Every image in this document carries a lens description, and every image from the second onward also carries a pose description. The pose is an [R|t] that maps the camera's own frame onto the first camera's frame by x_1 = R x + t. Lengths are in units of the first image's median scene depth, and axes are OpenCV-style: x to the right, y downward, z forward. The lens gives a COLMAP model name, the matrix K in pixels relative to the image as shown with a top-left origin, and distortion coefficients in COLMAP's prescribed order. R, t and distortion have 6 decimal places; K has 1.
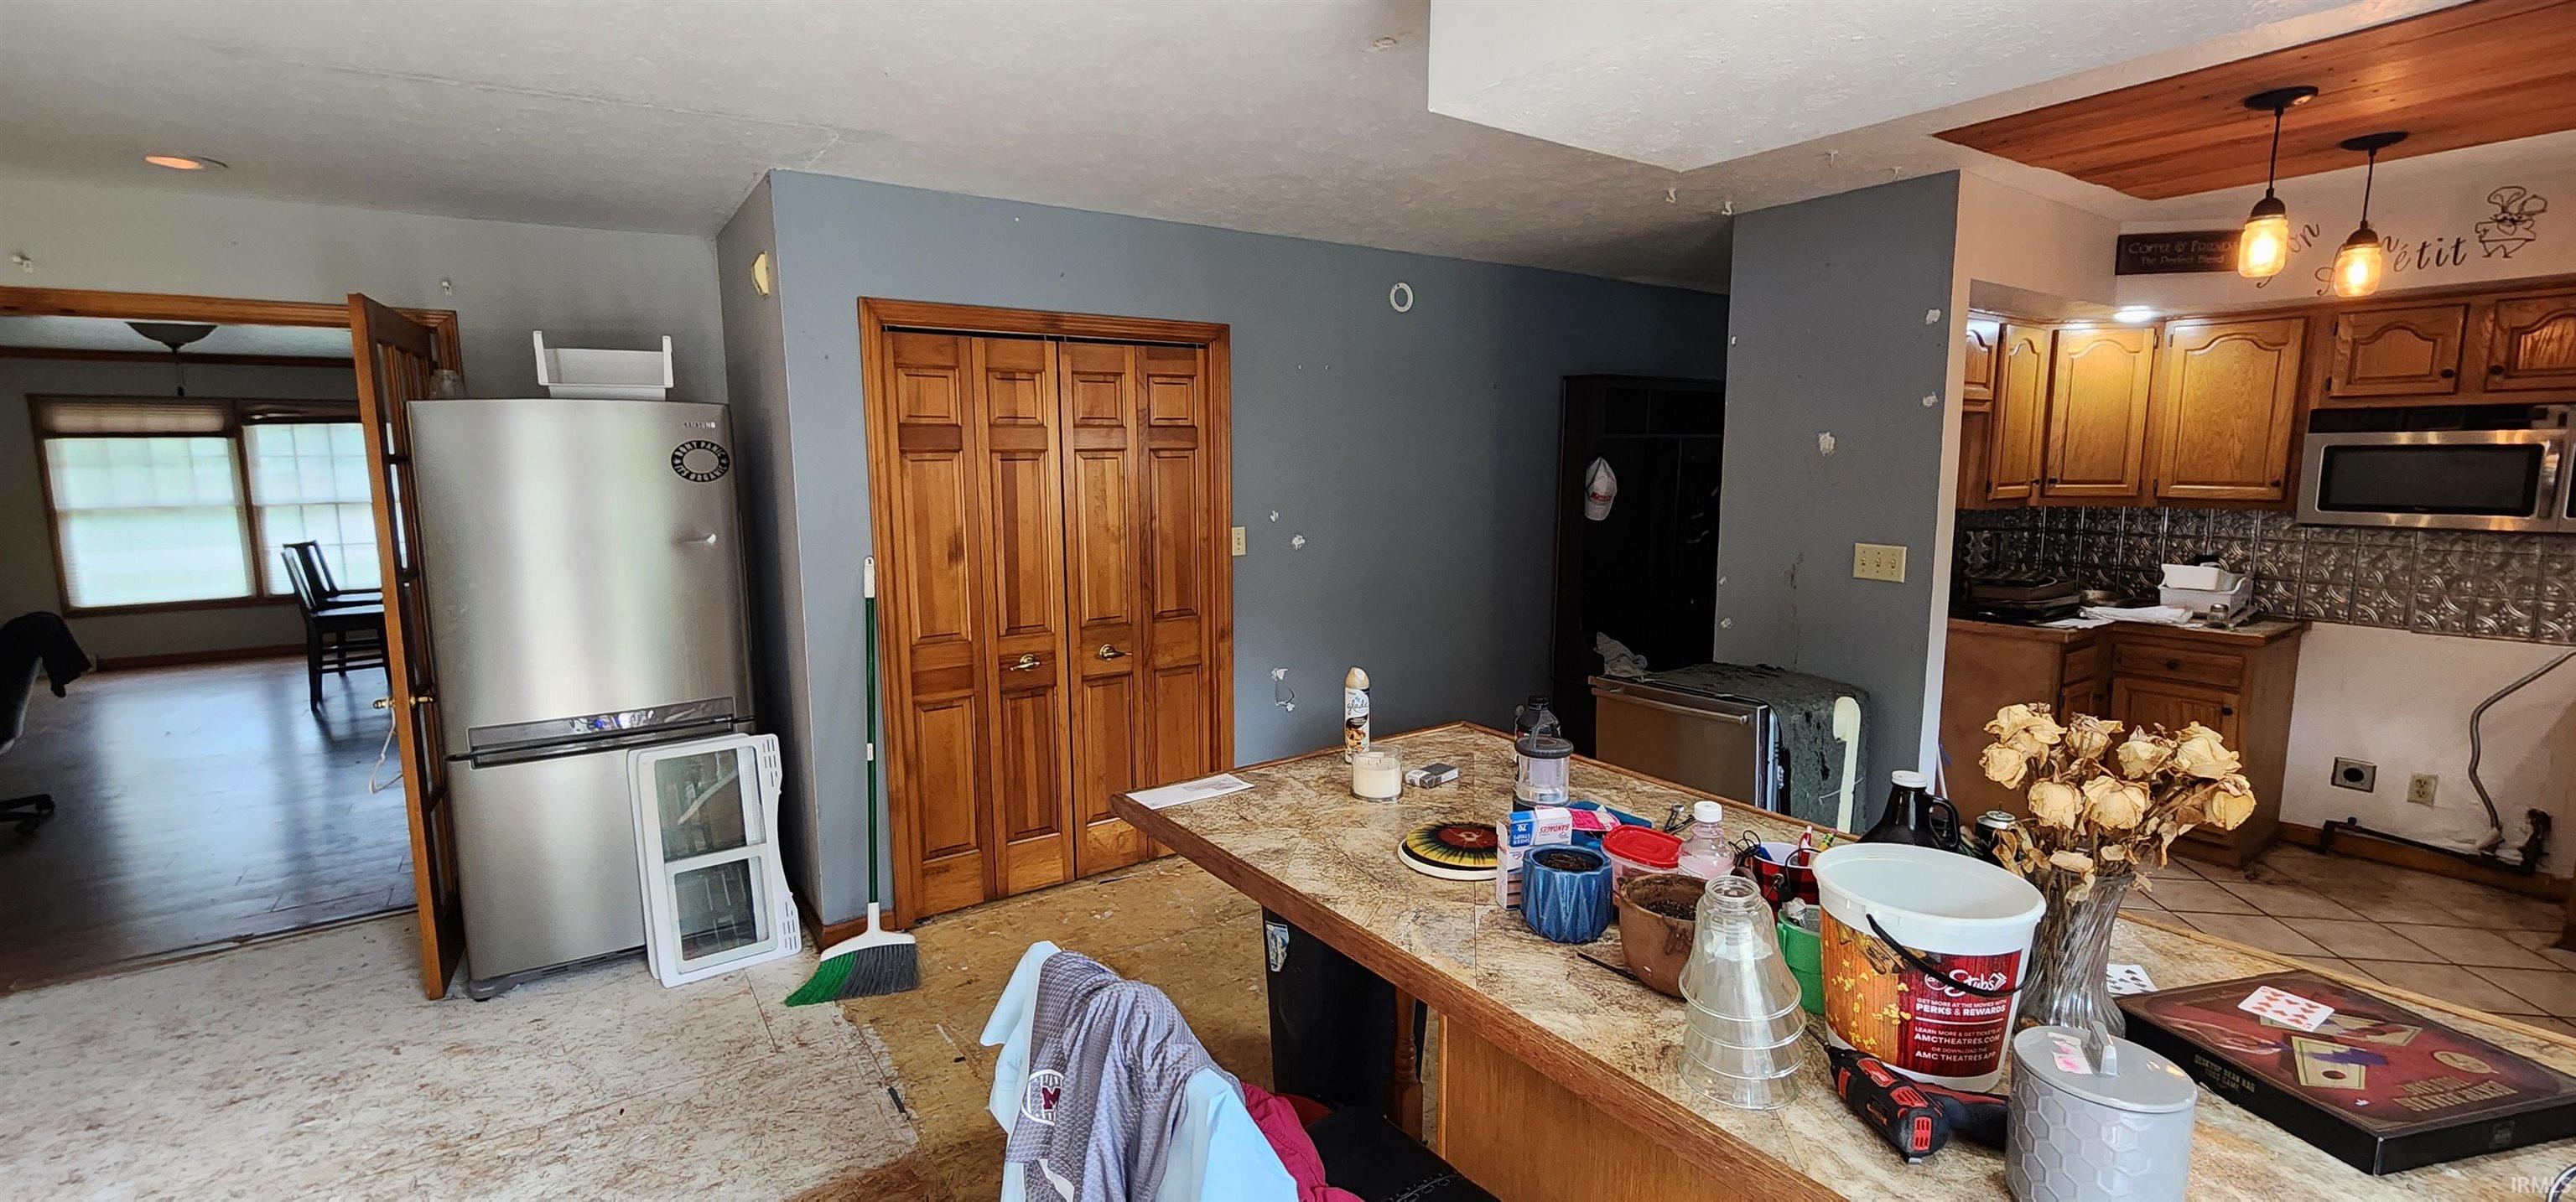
lens RADIAL K [[1063.1, 0, 1280.7], [0, 1063.1, 593.4], [0, 0, 1]] dist [0.001414, 0.000577]
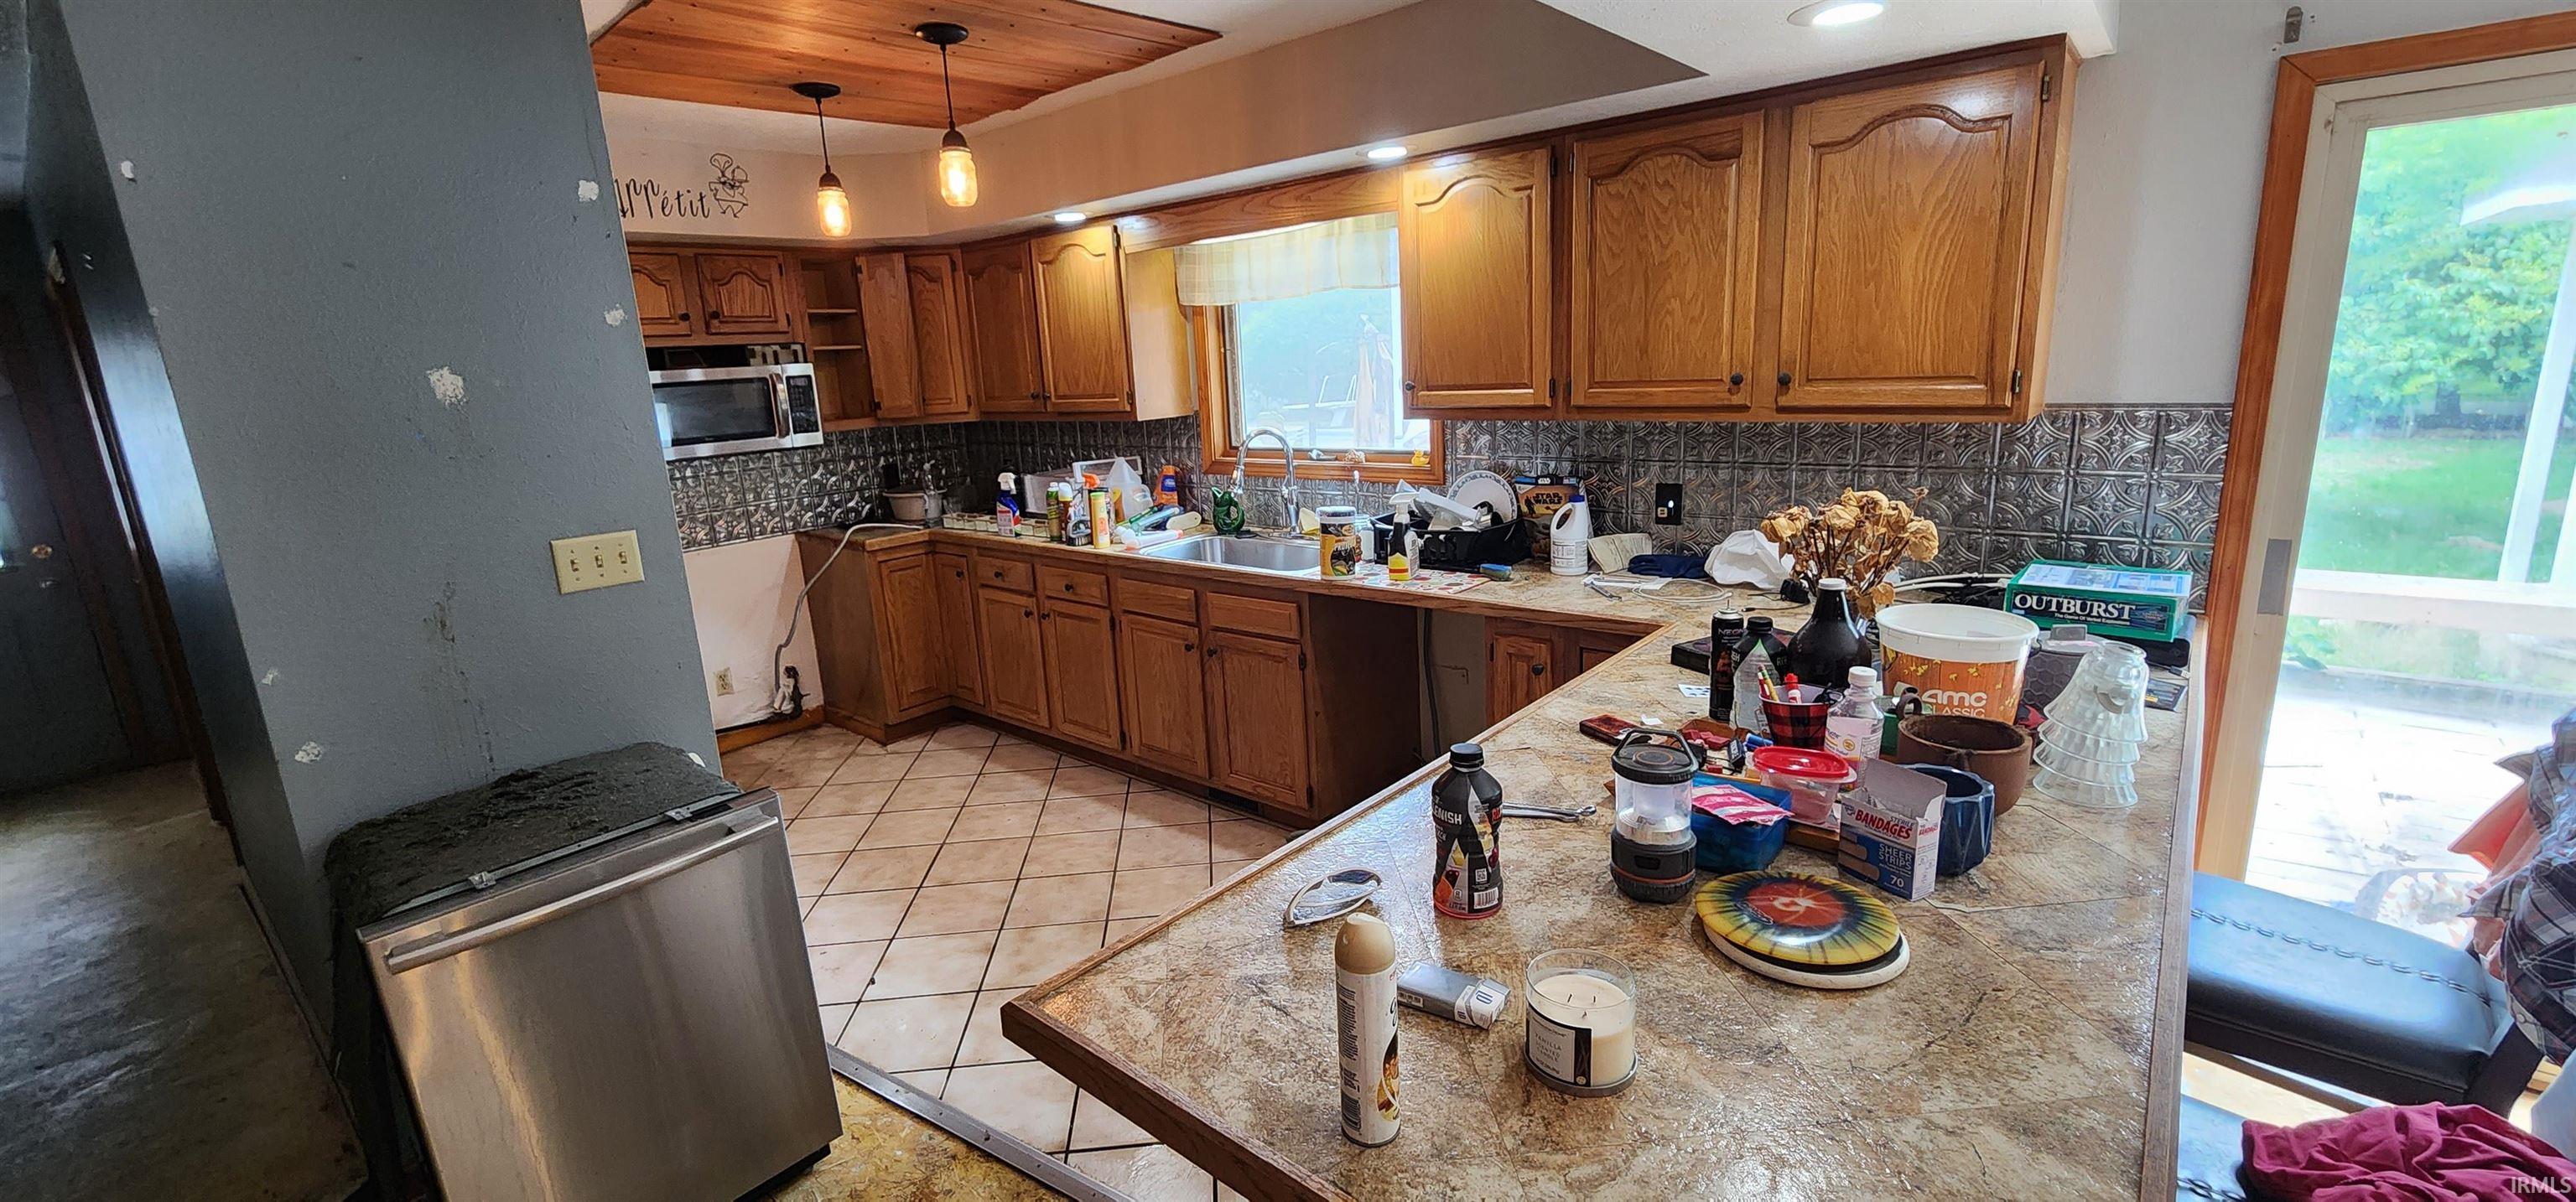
lens RADIAL K [[1063.1, 0, 1280.7], [0, 1063.1, 593.4], [0, 0, 1]] dist [0.001414, 0.000577]
pose [[-0.242211, -0.199591, 0.949472, -0.178985], [0.181356, 0.952050, 0.246397, -0.095819], [-0.953123, 0.231872, -0.194400, 0.717357]]
